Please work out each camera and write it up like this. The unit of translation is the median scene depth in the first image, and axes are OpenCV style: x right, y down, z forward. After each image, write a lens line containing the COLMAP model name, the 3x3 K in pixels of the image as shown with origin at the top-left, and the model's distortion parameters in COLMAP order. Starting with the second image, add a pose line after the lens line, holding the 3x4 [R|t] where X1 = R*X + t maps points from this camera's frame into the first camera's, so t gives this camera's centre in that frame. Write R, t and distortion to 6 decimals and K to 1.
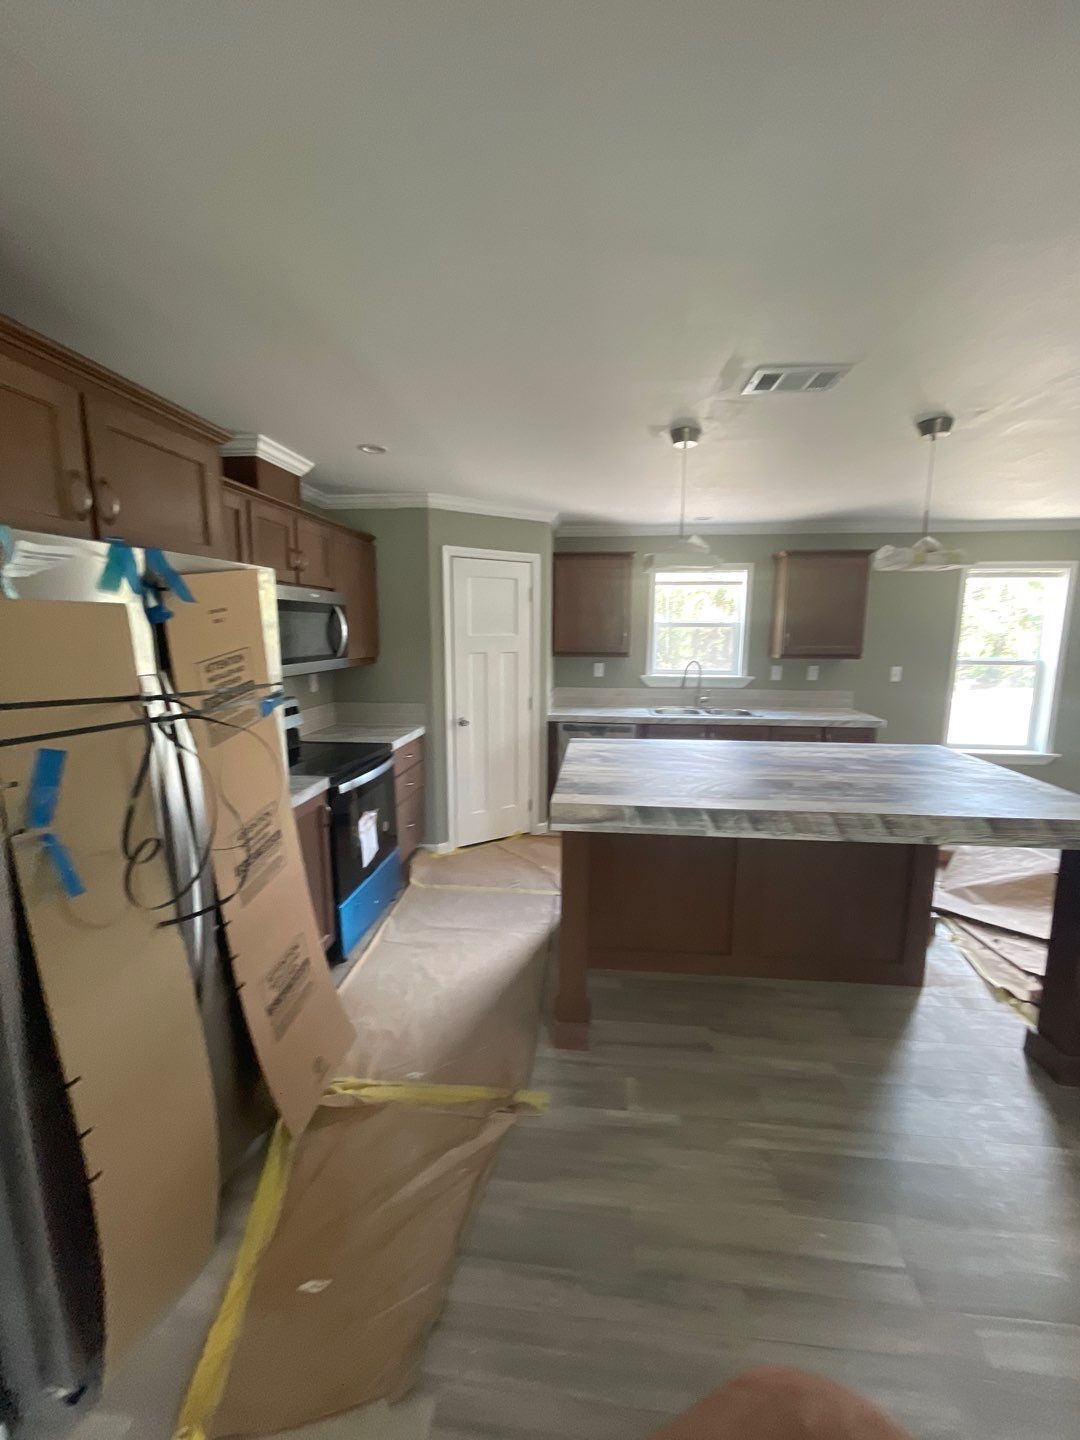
lens RADIAL K [[581.2, 0, 544.5], [0, 581.2, 717.8], [0, 0, 1]] dist [-0.005612, 0.001679]
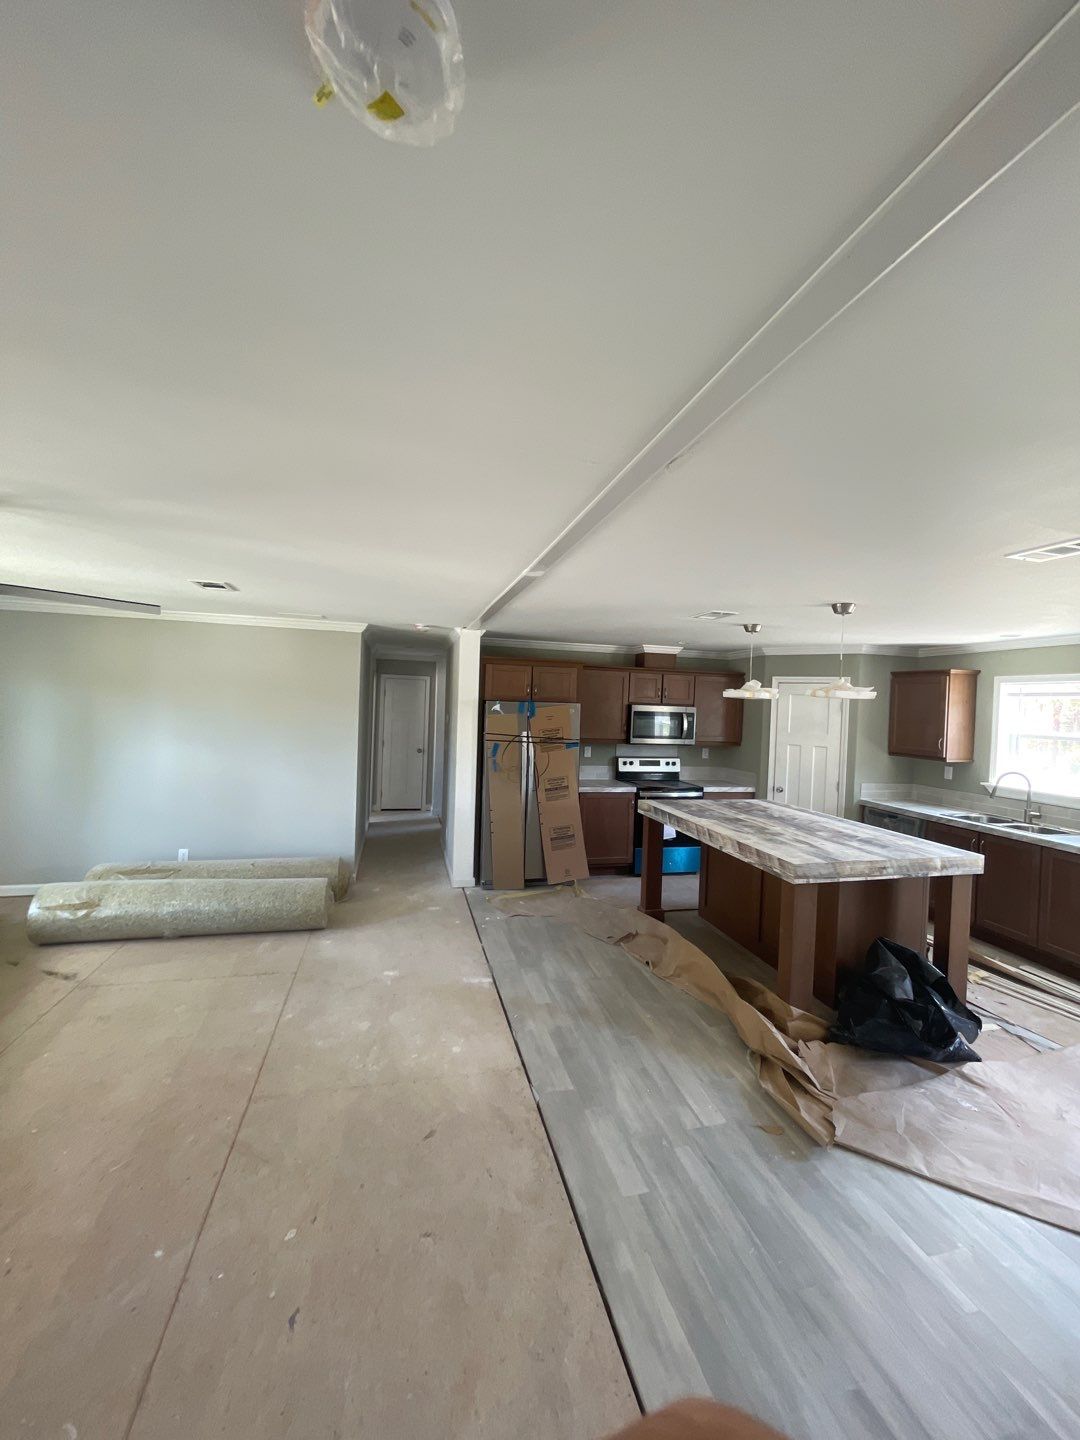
lens RADIAL K [[581.2, 0, 545.7], [0, 581.2, 716.7], [0, 0, 1]] dist [-0.005612, 0.001679]
pose [[0.346922, 0.027467, -0.937492, 1.783943], [-0.177243, 0.983480, -0.036775, -0.026788], [0.920994, 0.178922, 0.346059, -0.184698]]
